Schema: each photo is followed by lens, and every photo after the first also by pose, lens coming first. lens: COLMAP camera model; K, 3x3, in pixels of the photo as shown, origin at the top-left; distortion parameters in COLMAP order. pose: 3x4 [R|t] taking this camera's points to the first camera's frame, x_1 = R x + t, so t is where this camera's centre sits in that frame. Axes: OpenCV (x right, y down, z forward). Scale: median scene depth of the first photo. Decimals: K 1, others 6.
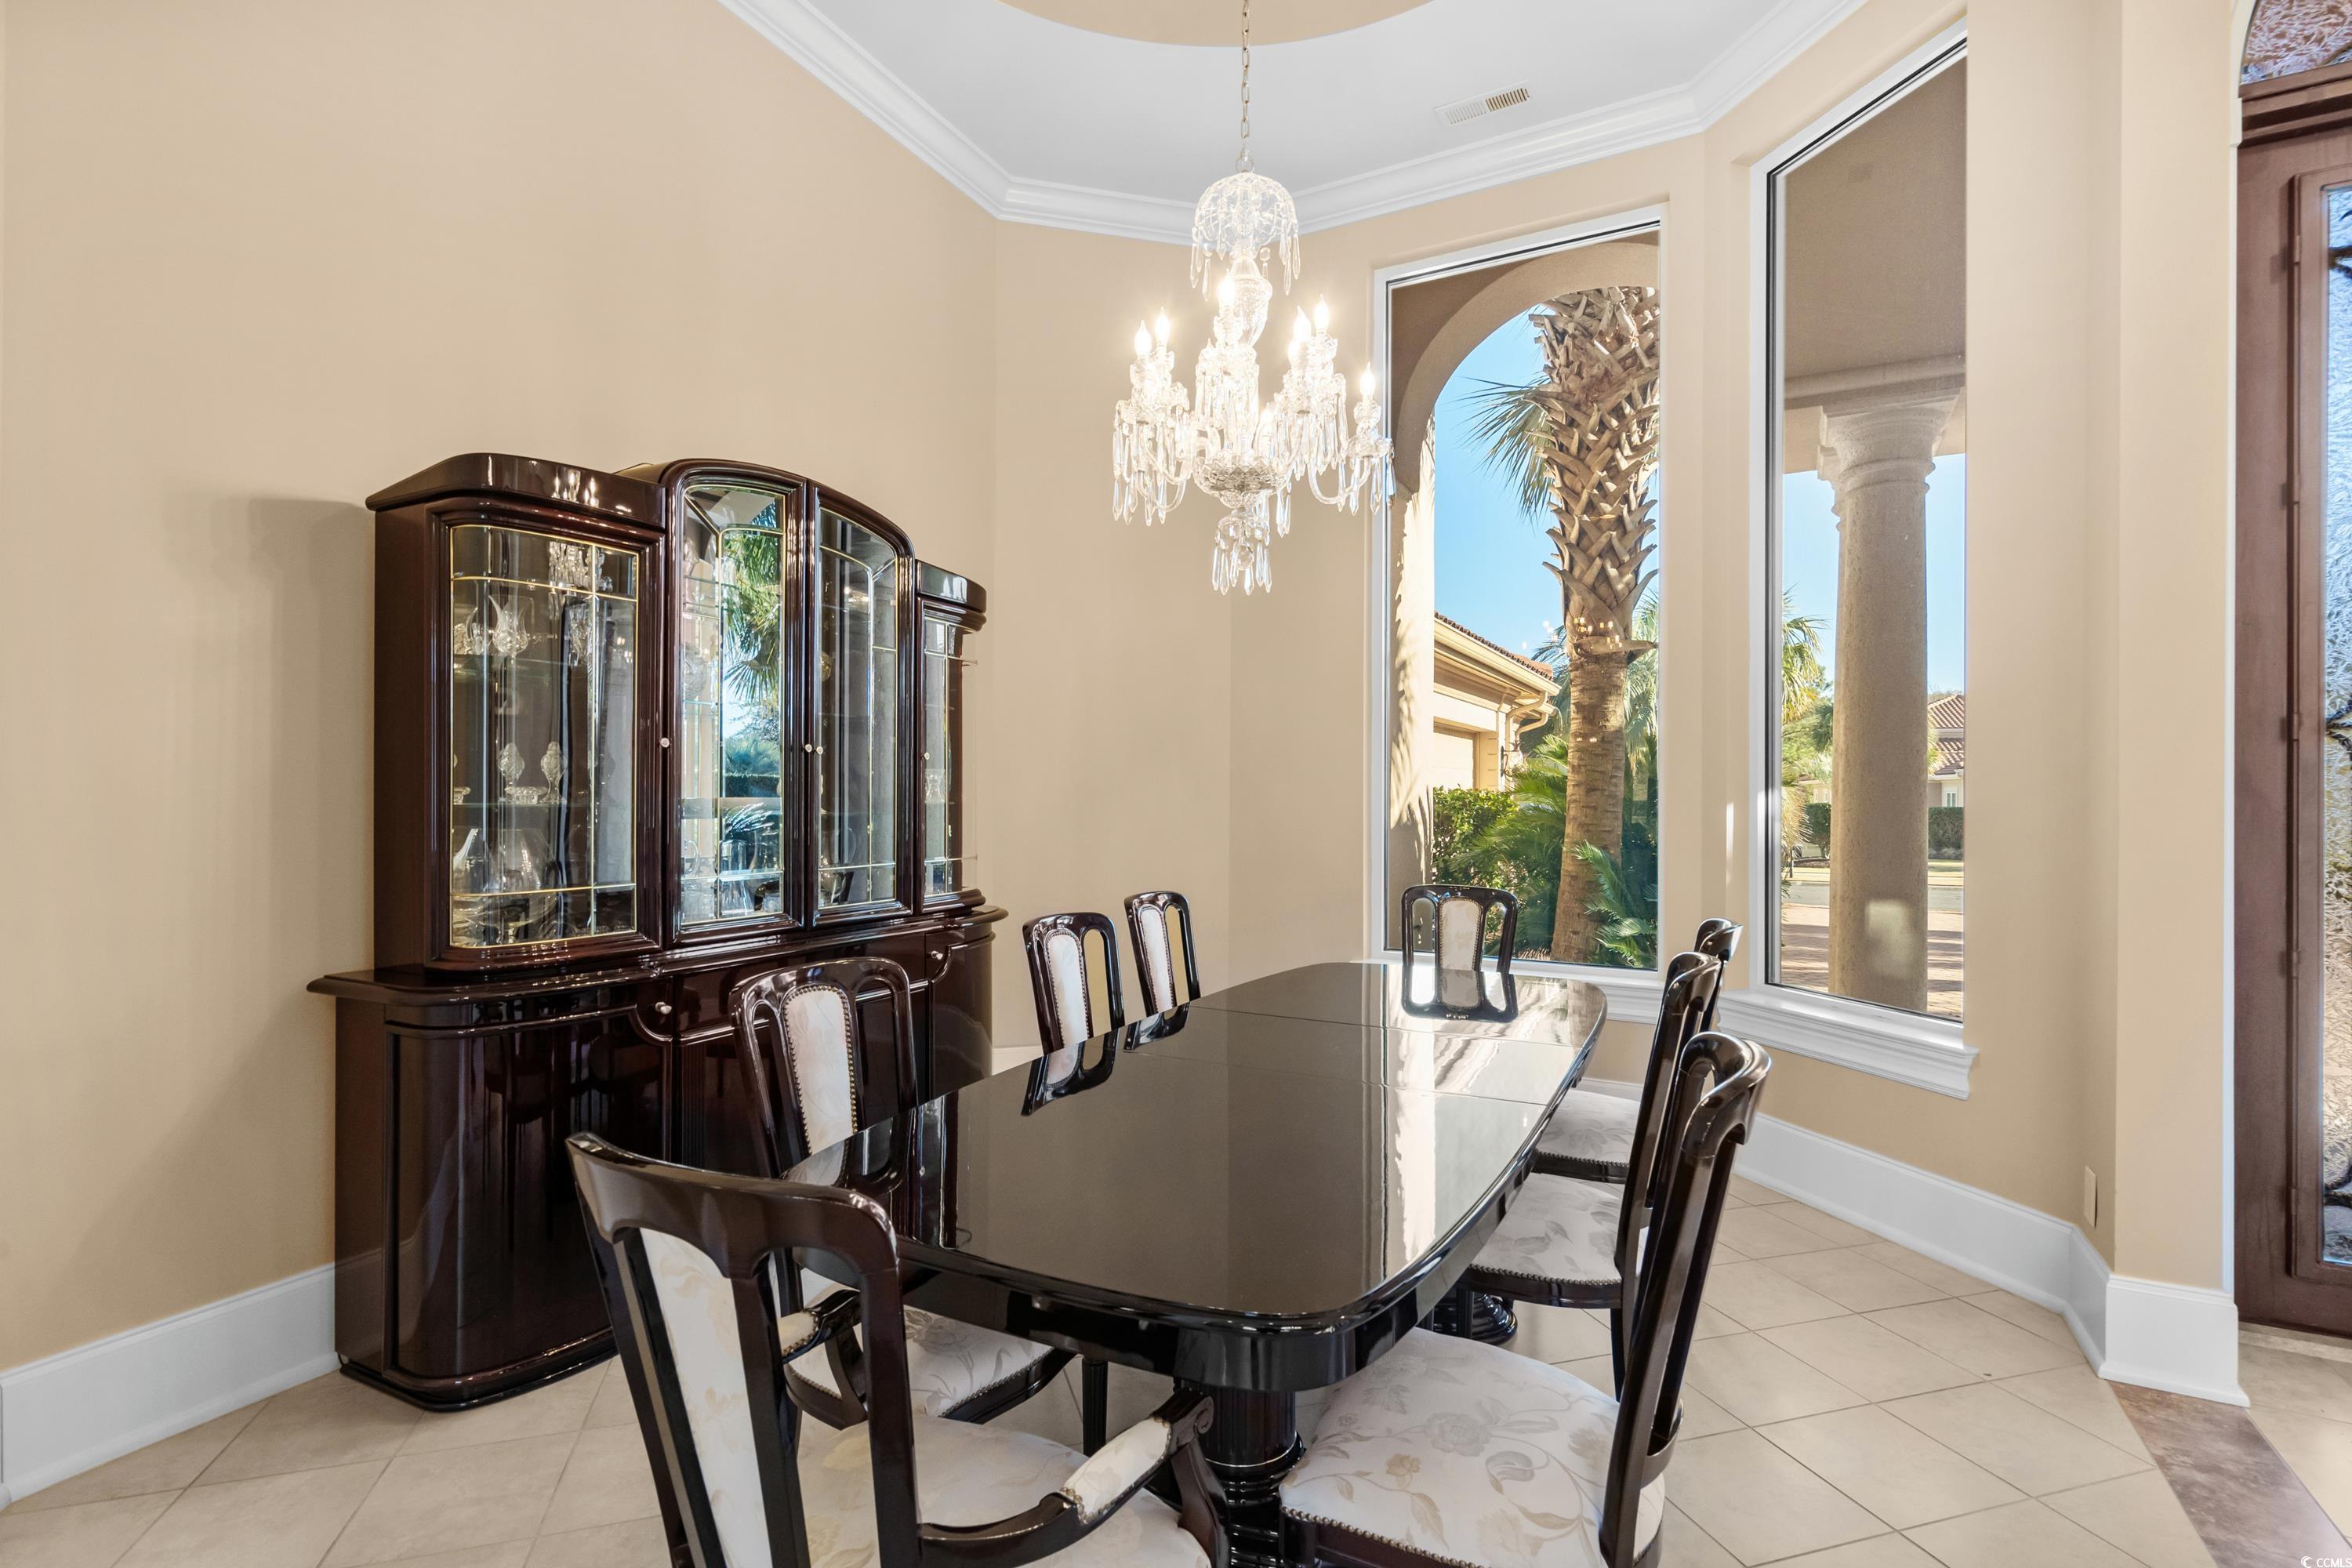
lens RADIAL K [[1077.1, 0, 1181.3], [0, 1077.1, 788.3], [0, 0, 1]] dist [0.002582, -0.000765]
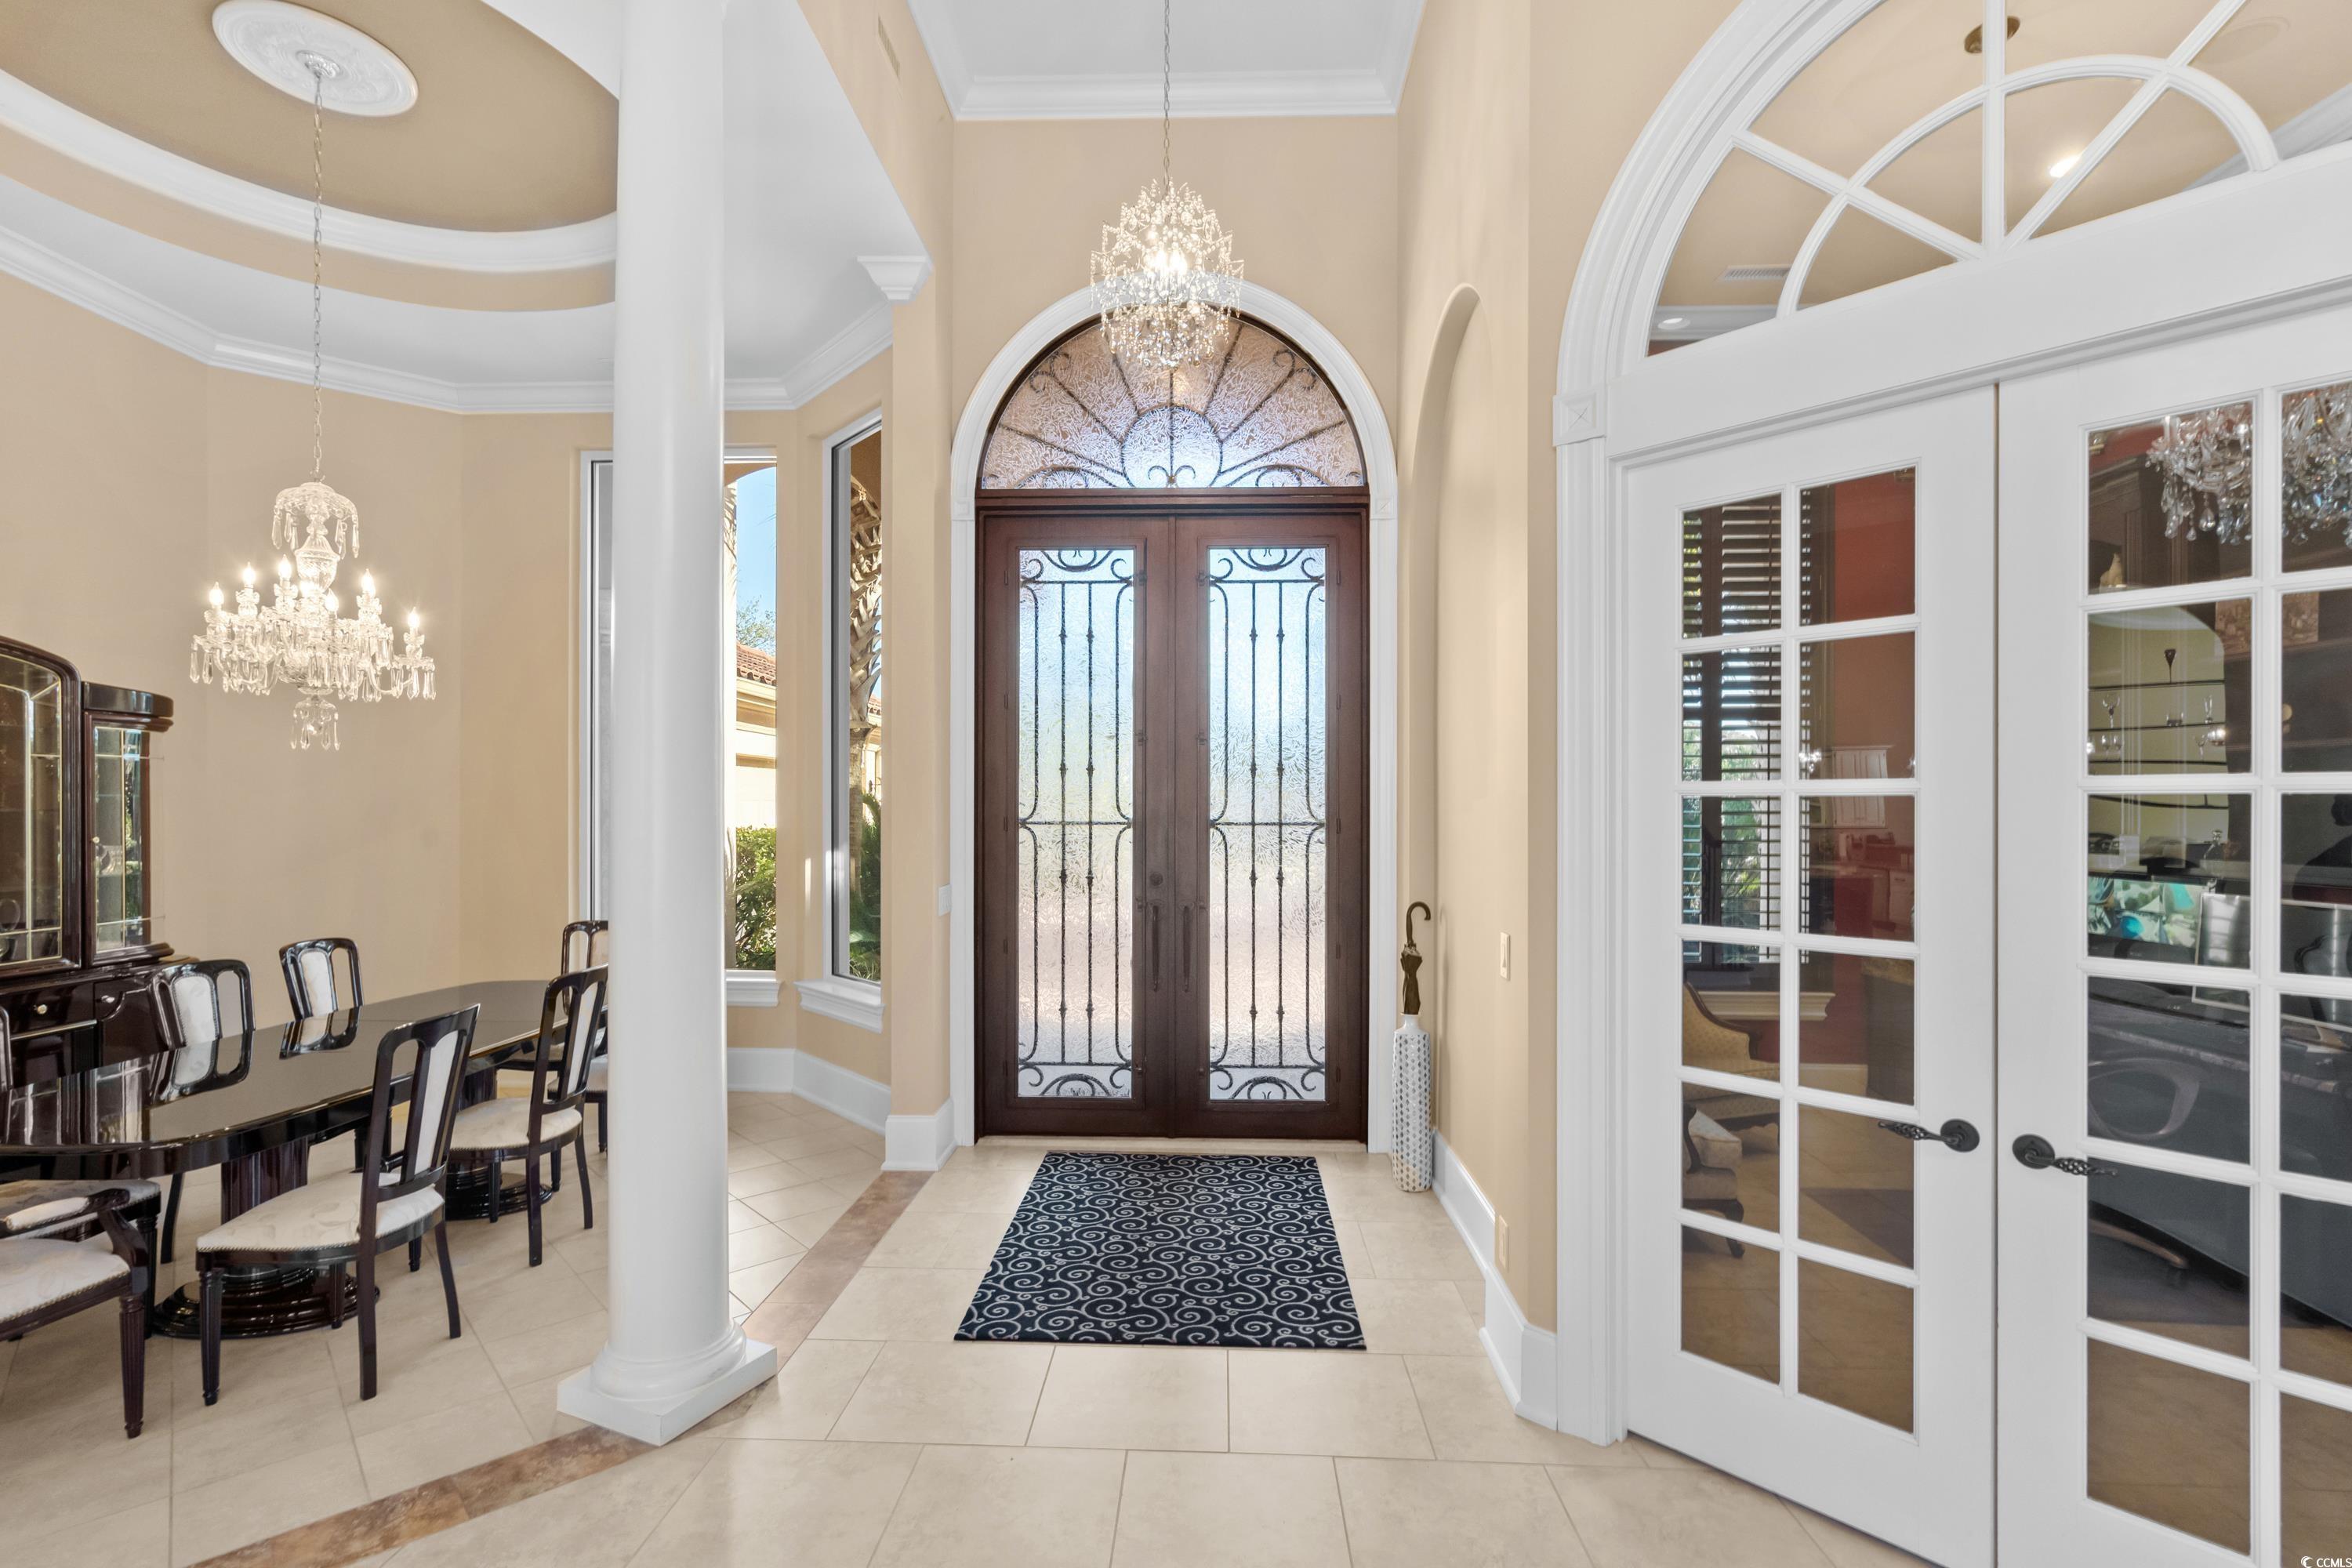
lens RADIAL K [[1077.1, 0, 1173.7], [0, 1077.1, 797.5], [0, 0, 1]] dist [0.002582, -0.000765]
pose [[0.904583, -0.001914, 0.426293, 0.329956], [0.000713, 0.999995, 0.002977, -0.075044], [-0.426296, -0.002389, 0.904580, -0.602990]]
